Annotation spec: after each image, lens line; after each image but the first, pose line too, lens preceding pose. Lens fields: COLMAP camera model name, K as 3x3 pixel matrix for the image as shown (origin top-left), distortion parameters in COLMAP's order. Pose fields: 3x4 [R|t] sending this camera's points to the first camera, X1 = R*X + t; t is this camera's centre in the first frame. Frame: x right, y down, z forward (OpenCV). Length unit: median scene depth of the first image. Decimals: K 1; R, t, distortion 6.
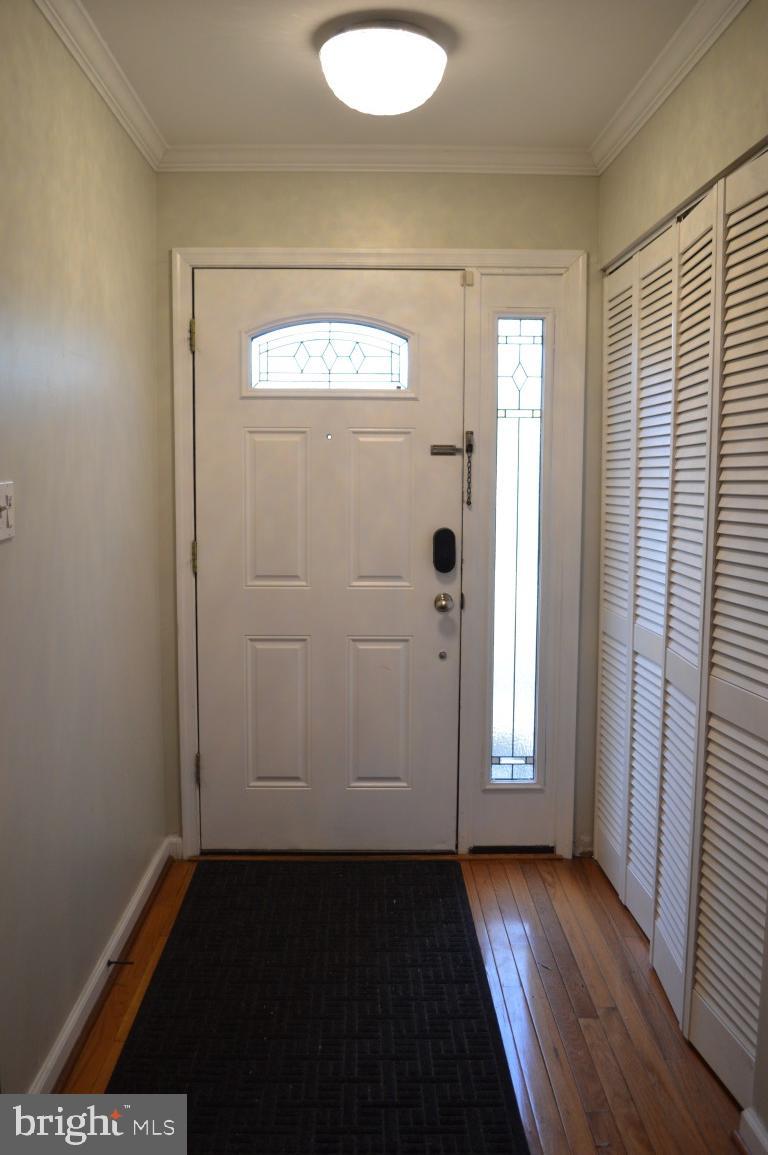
lens RADIAL K [[997.6, 0, 380.3], [0, 997.6, 579.3], [0, 0, 1]] dist [-0.074525, 0.004809]
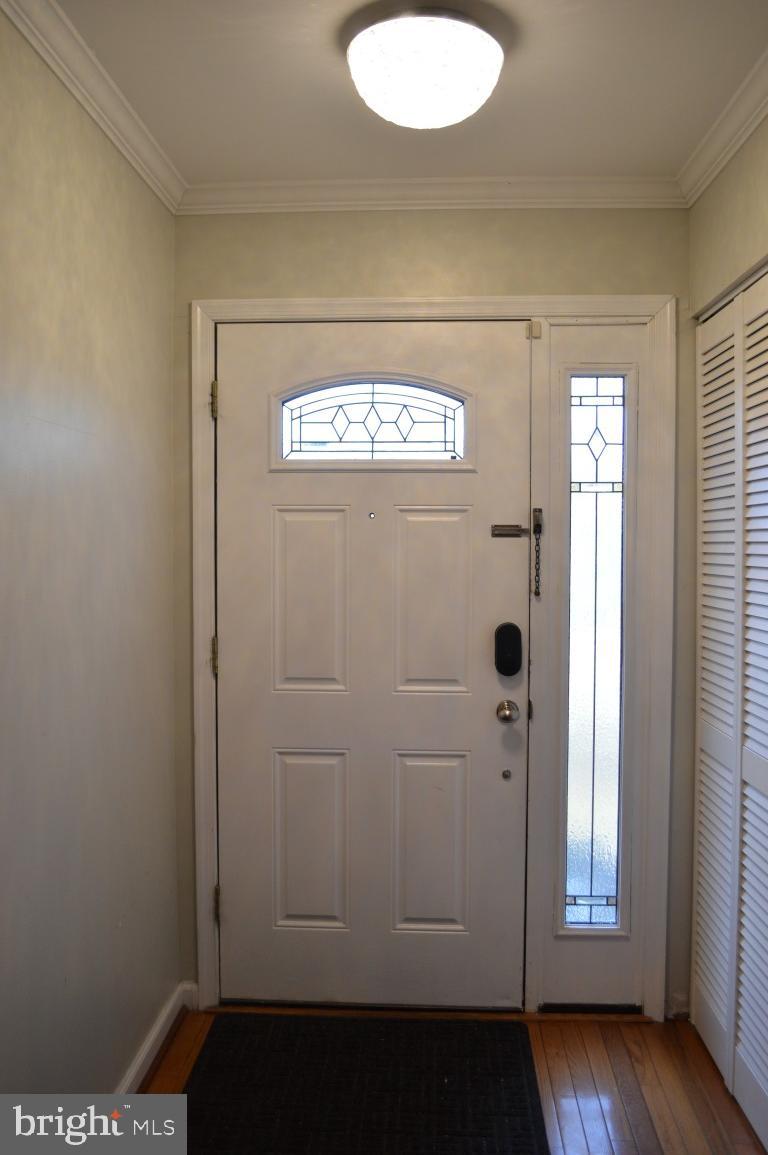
lens RADIAL K [[997.6, 0, 383.3], [0, 997.6, 574.7], [0, 0, 1]] dist [-0.074525, 0.004809]
pose [[0.997562, 0.000007, -0.069781, 0.018040], [-0.004802, 0.997636, -0.068548, -0.034423], [0.069616, 0.068716, 0.995204, 0.154932]]
